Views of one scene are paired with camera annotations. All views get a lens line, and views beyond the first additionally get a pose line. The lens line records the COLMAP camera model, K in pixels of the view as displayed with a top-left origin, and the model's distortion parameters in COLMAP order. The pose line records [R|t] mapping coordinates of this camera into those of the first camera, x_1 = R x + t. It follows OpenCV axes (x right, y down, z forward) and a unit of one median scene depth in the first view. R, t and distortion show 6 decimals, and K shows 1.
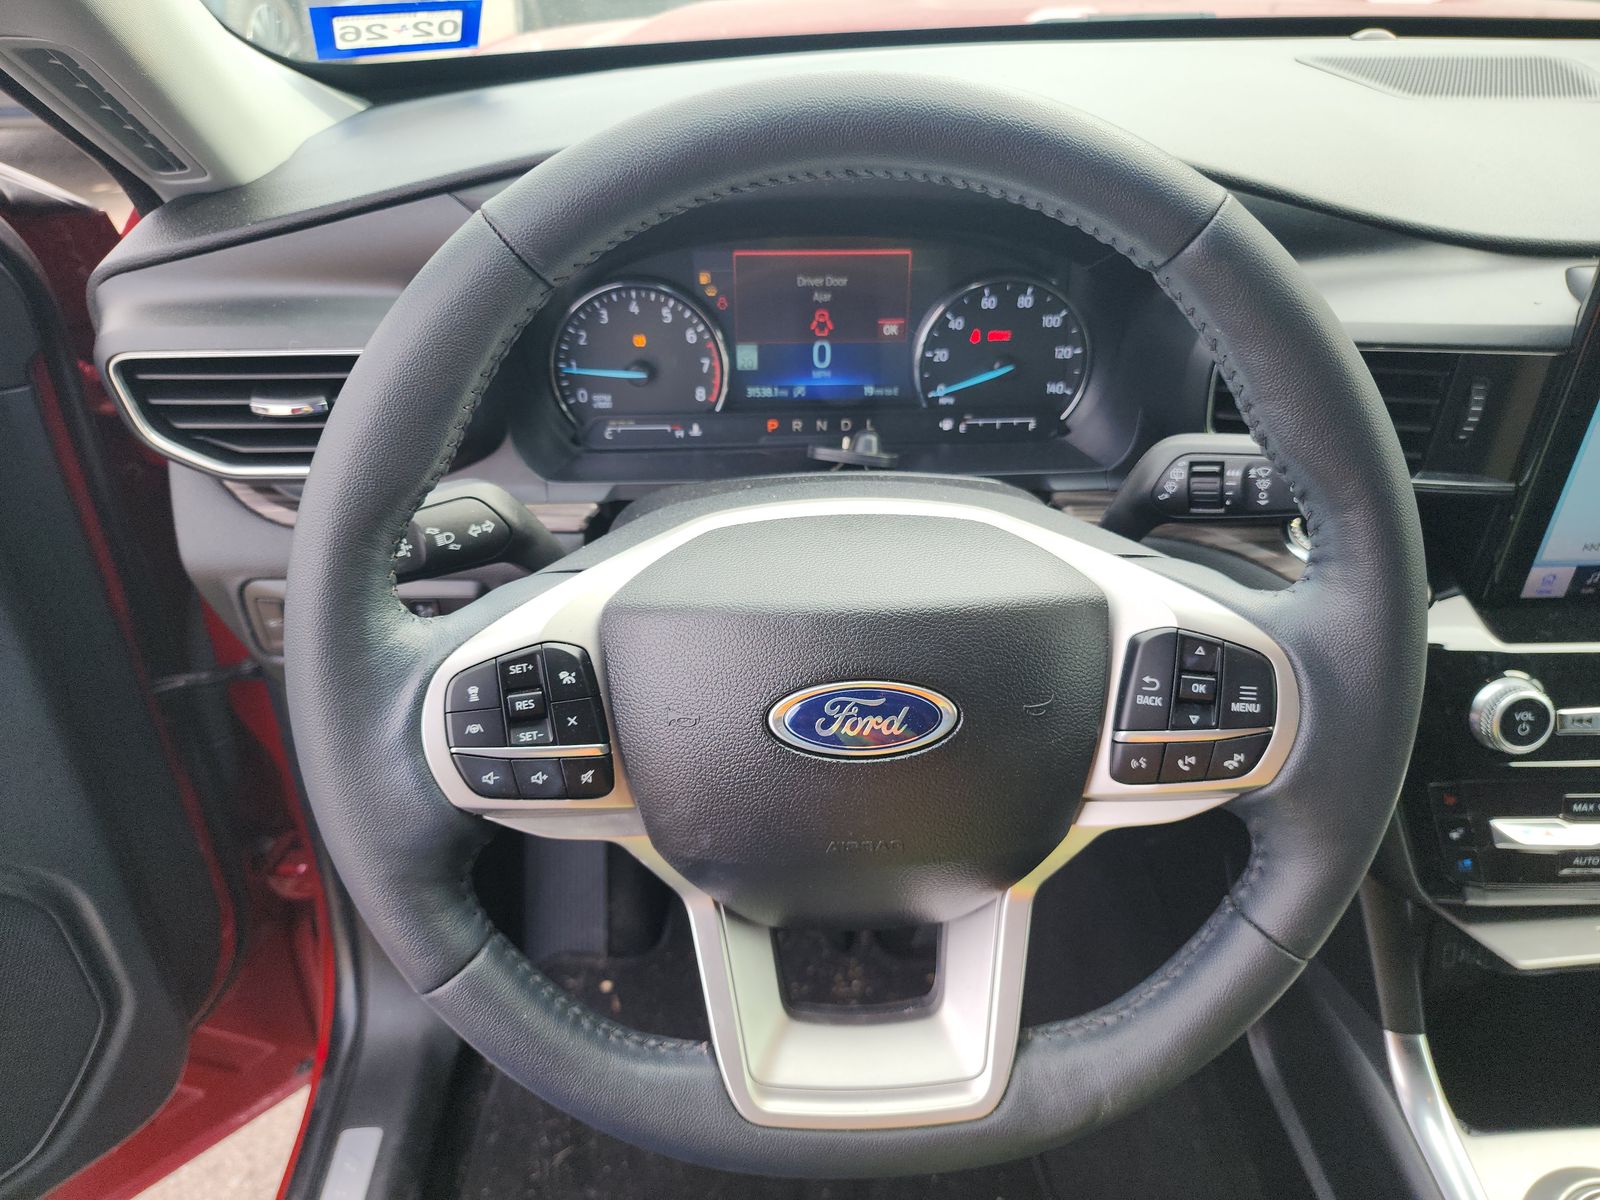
lens RADIAL K [[1079.3, 0, 813.0], [0, 1079.3, 602.6], [0, 0, 1]] dist [0.042015, -0.009157]
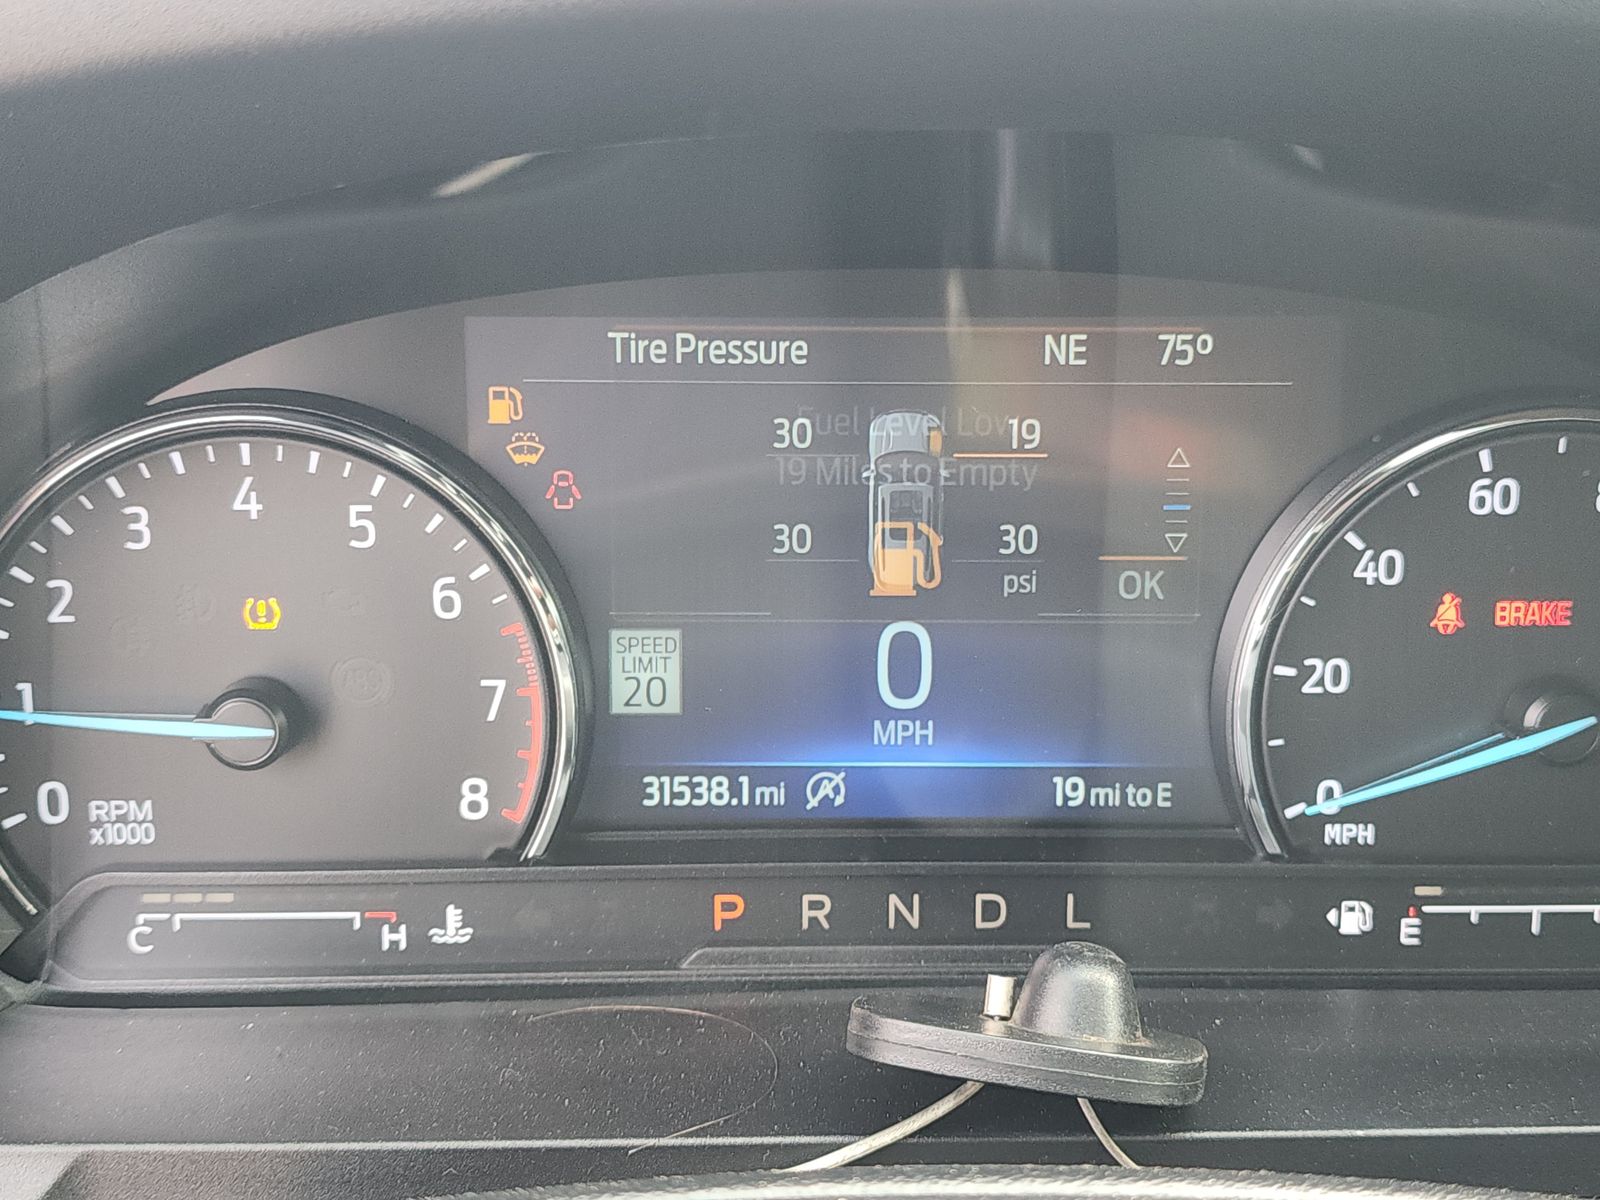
lens RADIAL K [[1079.3, 0, 808.0], [0, 1079.3, 601.9], [0, 0, 1]] dist [0.042015, -0.009157]
pose [[0.998689, 0.007672, -0.050602, -0.002932], [-0.022749, 0.952206, -0.304609, -0.157290], [0.045846, 0.305361, 0.951133, 0.718944]]
